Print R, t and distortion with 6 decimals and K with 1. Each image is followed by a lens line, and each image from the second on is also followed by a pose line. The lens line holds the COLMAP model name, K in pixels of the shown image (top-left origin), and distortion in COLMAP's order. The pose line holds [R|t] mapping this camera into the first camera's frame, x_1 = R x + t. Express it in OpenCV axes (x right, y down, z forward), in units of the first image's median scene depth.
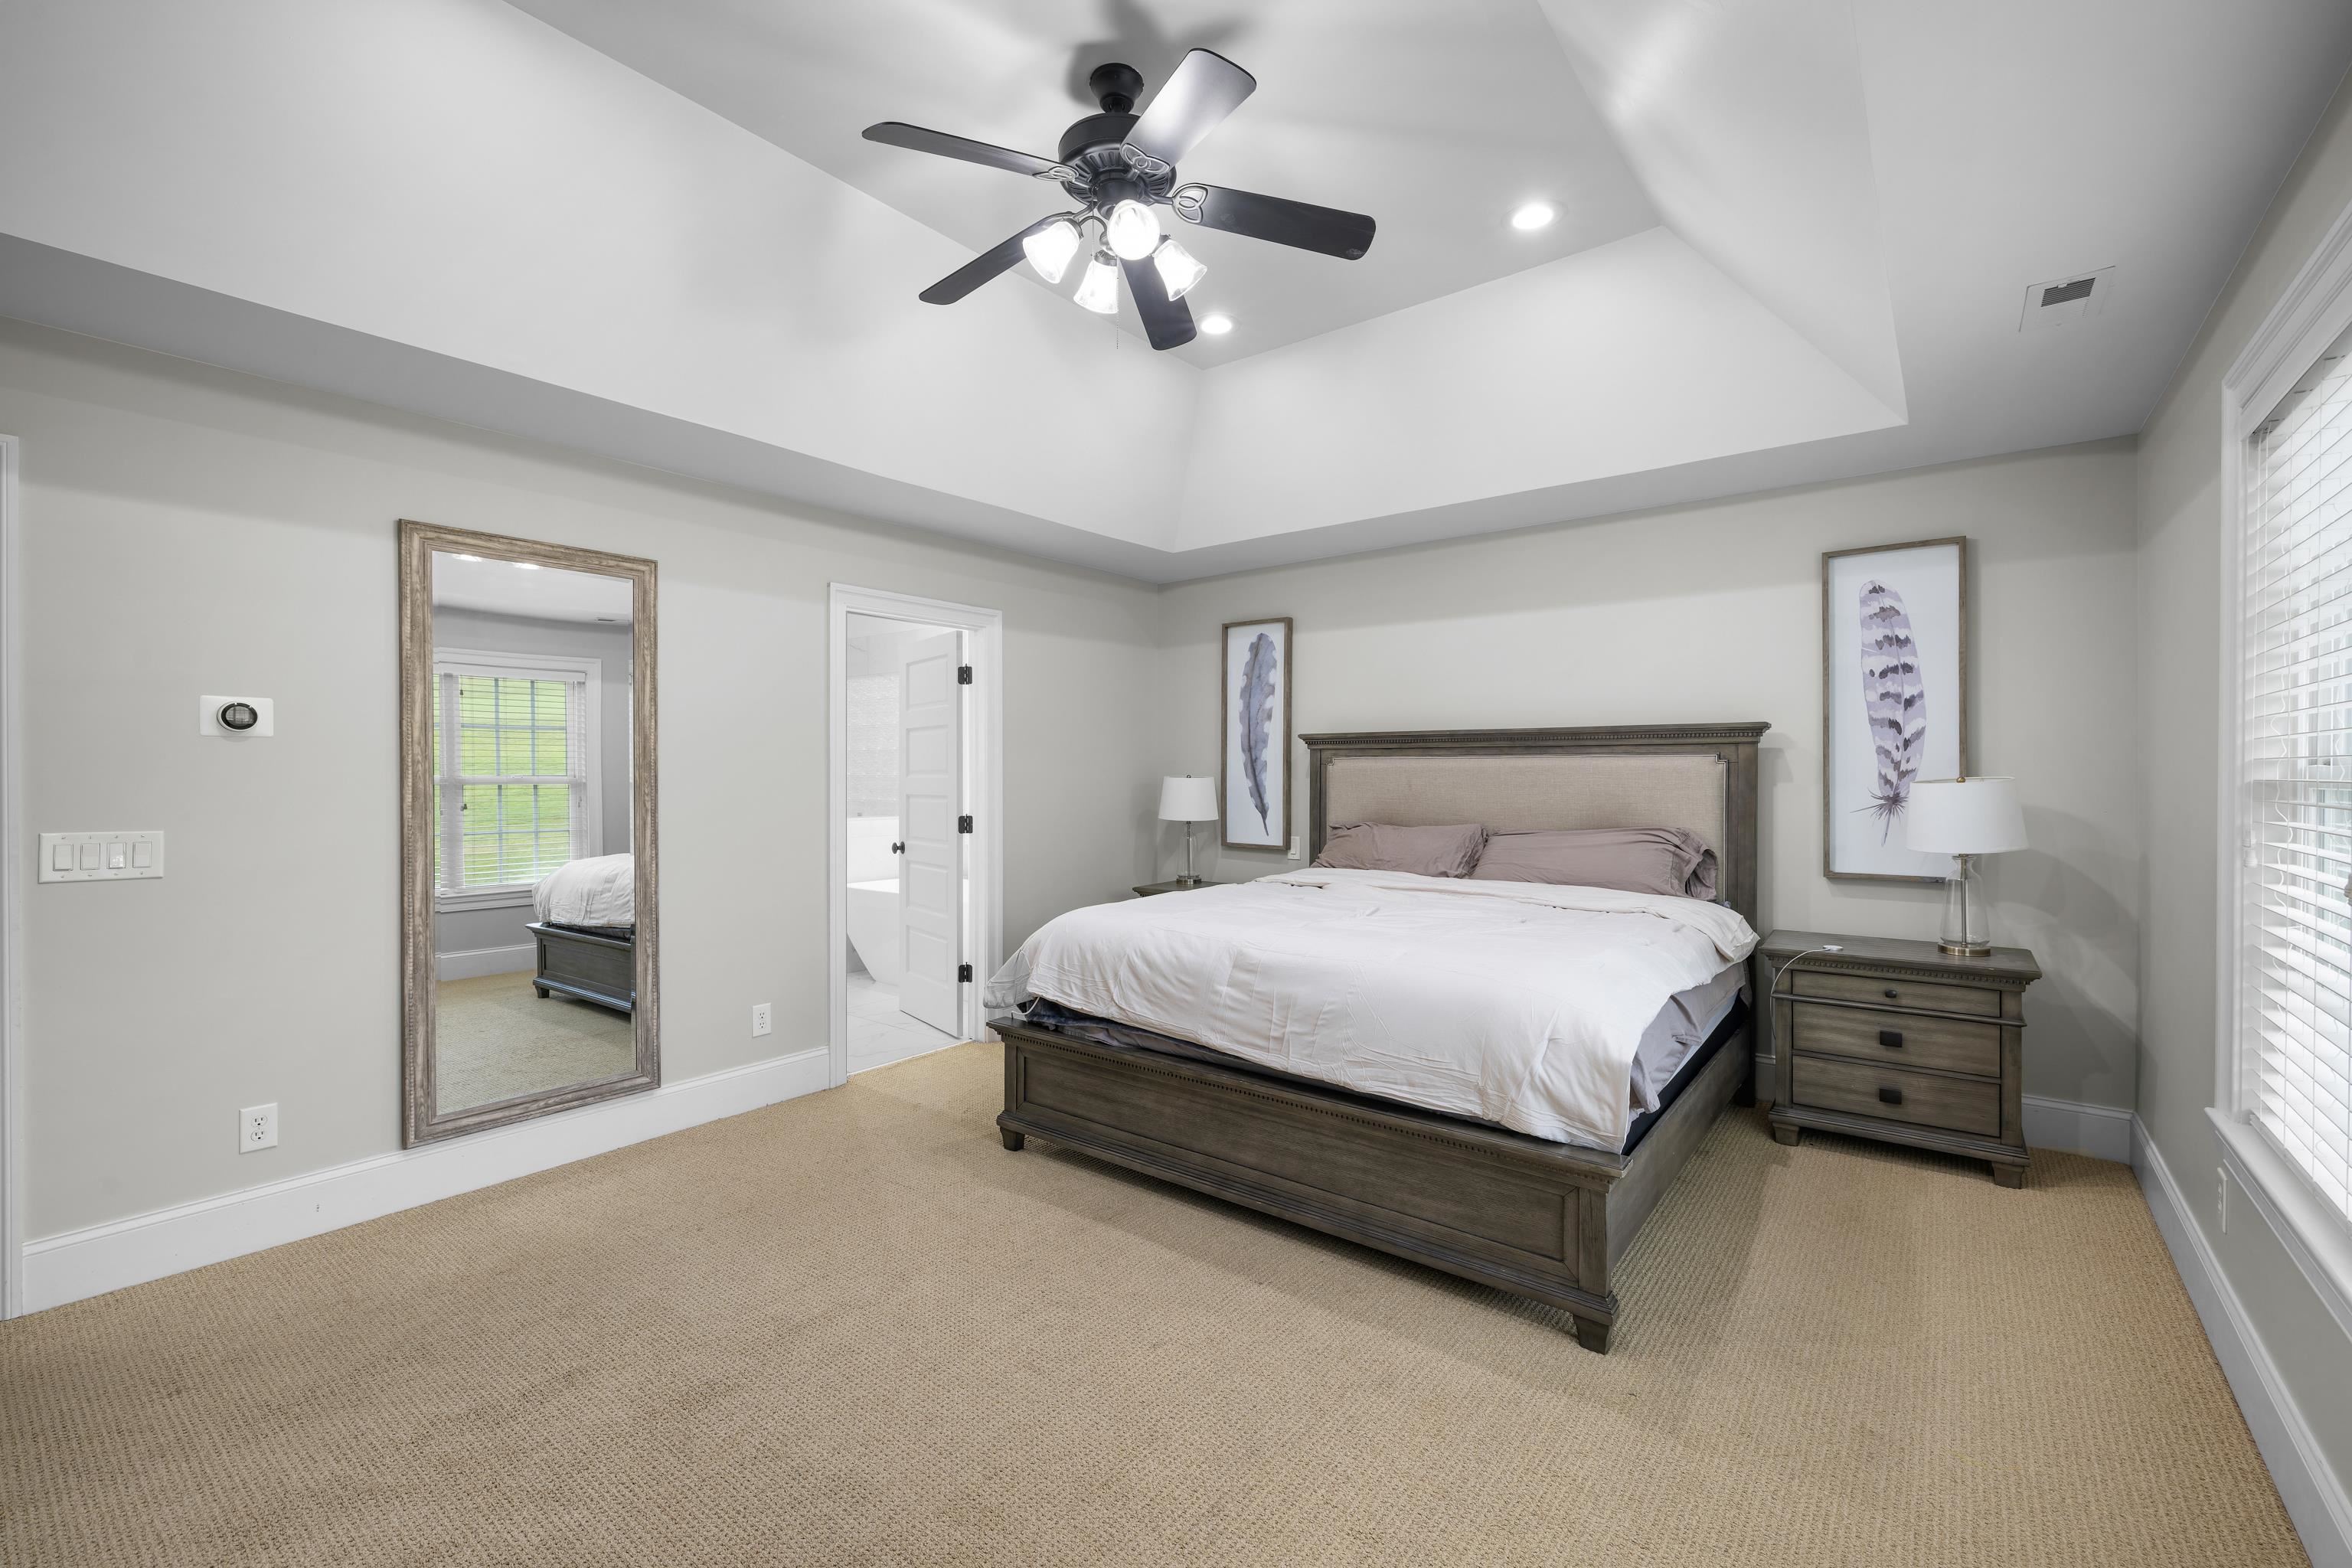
lens RADIAL K [[988.7, 0, 1168.4], [0, 988.7, 773.6], [0, 0, 1]] dist [0.002422, -0.000126]
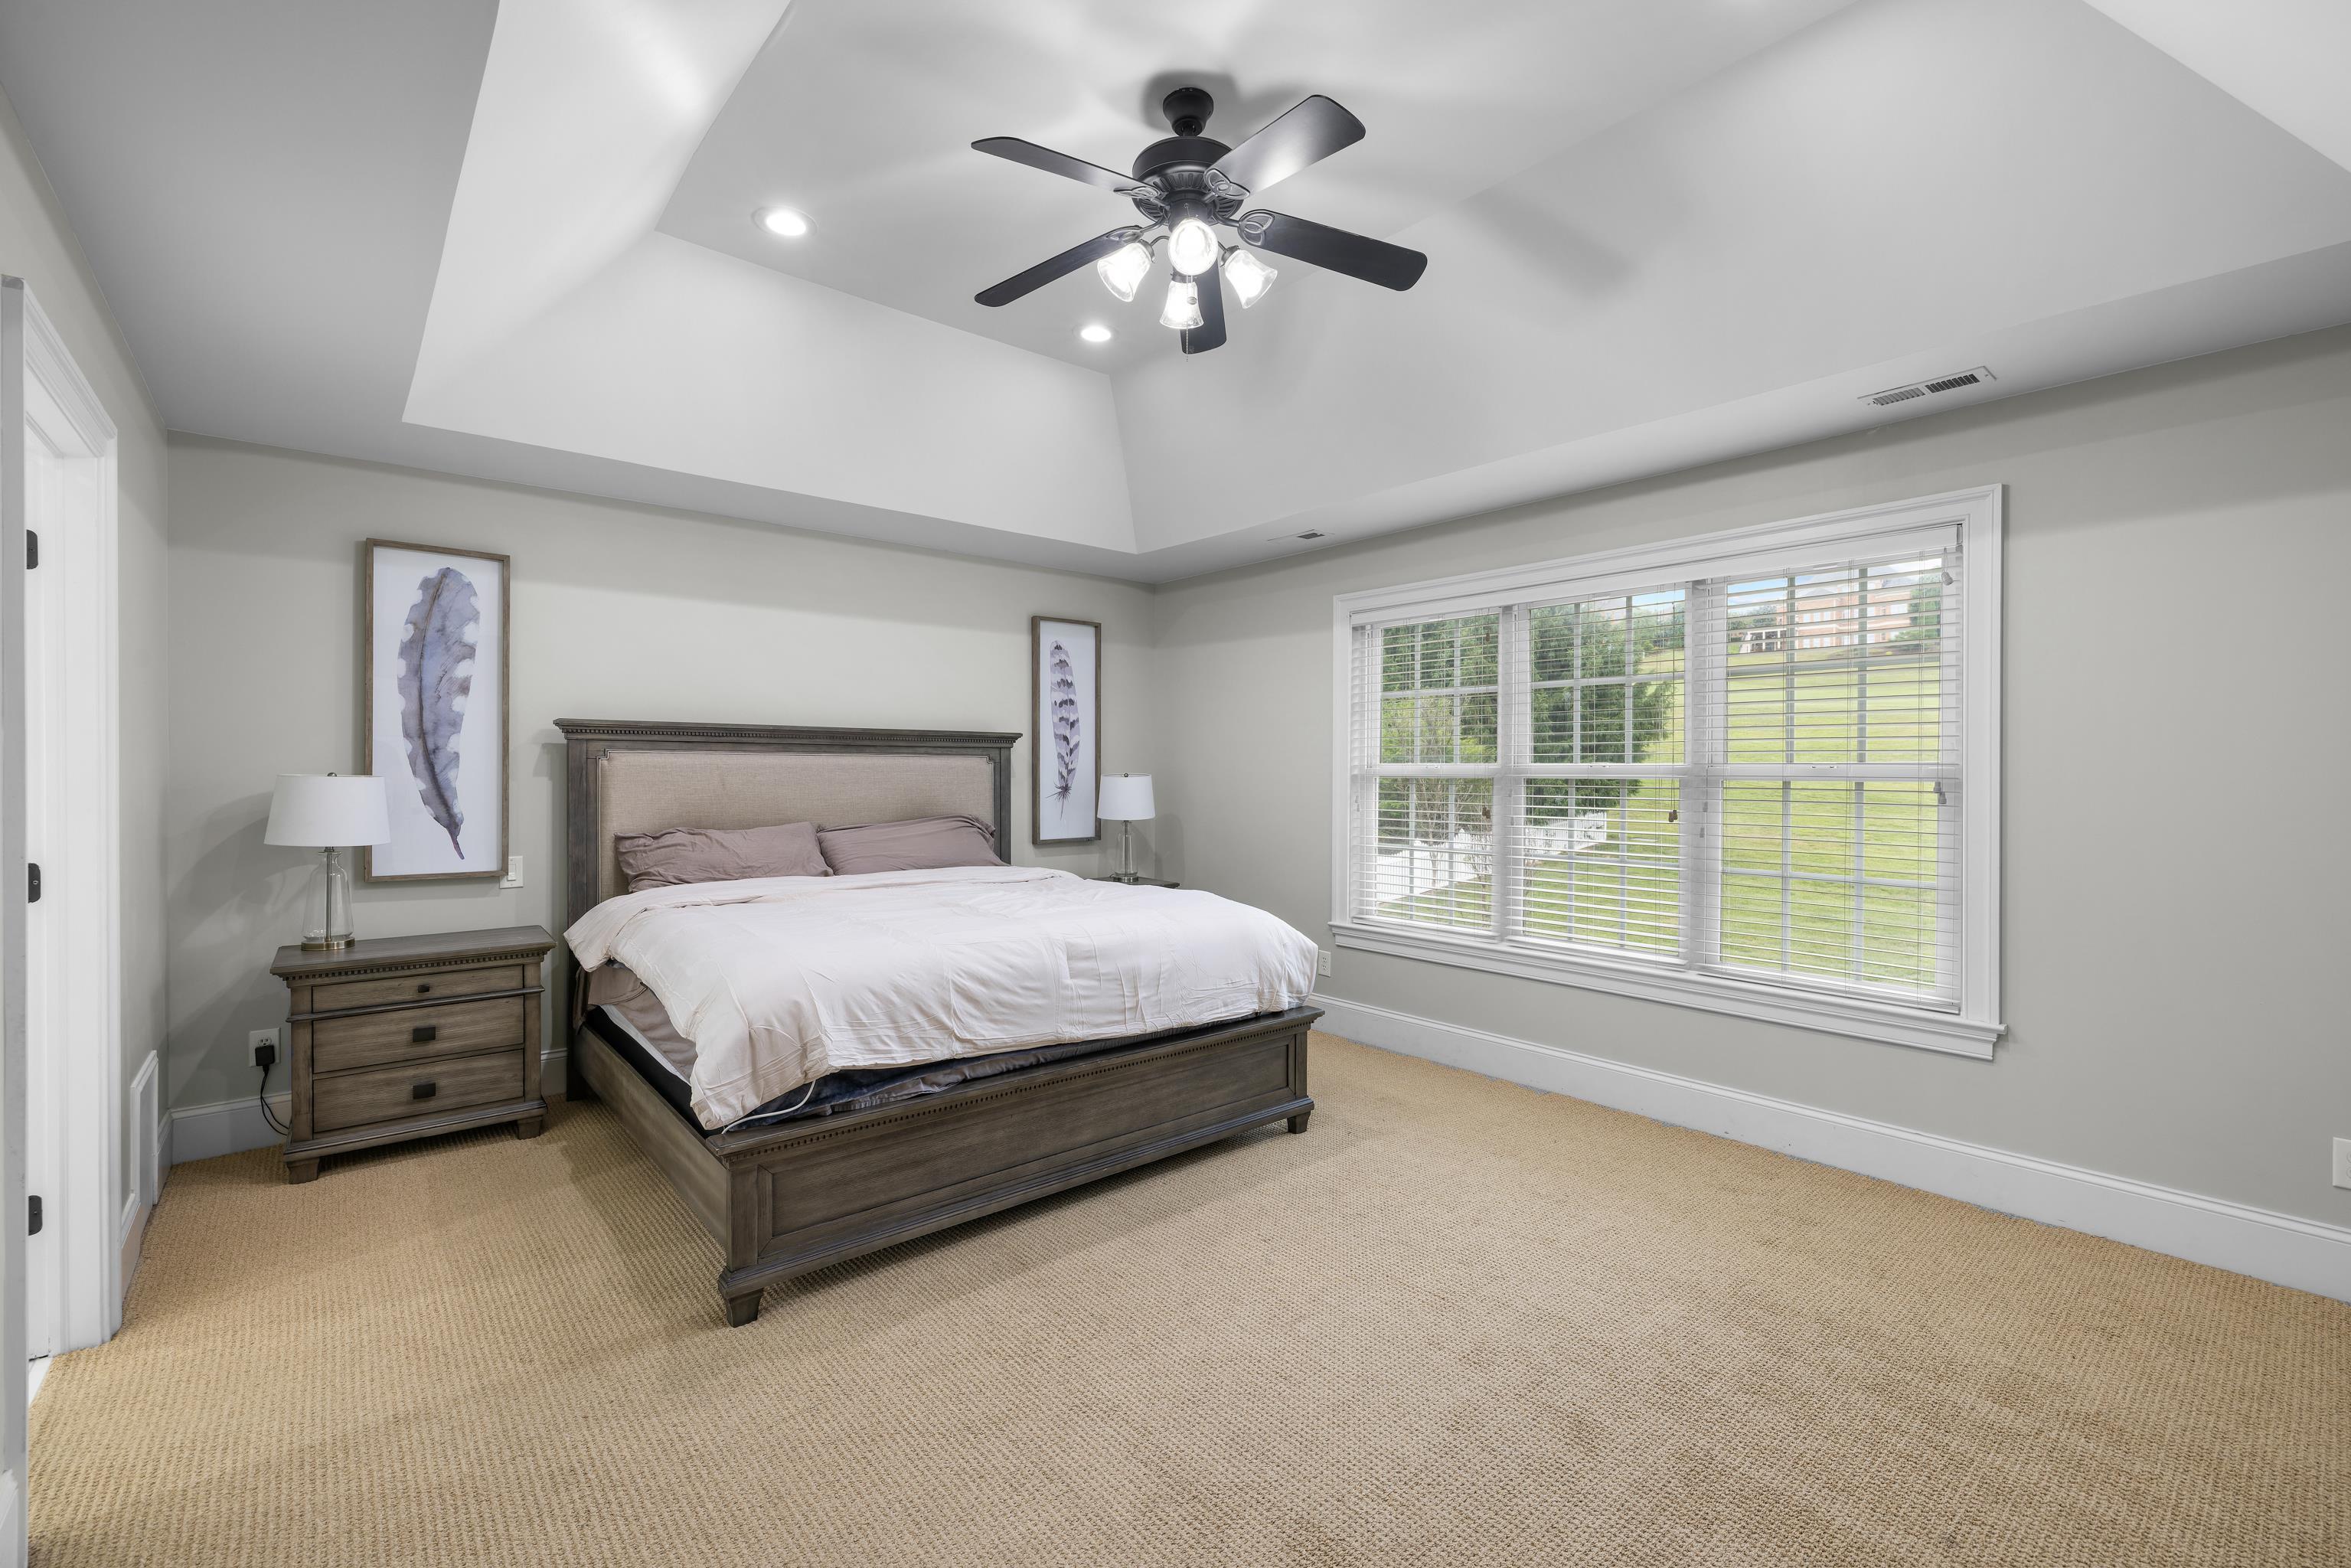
lens RADIAL K [[988.3, 0, 1154.9], [0, 988.3, 782.4], [0, 0, 1]] dist [0.002422, -0.000126]
pose [[0.212955, -0.011574, 0.976993, -0.710814], [-0.001769, 0.999924, 0.012231, -0.001138], [-0.977060, -0.004333, 0.212919, 0.539640]]
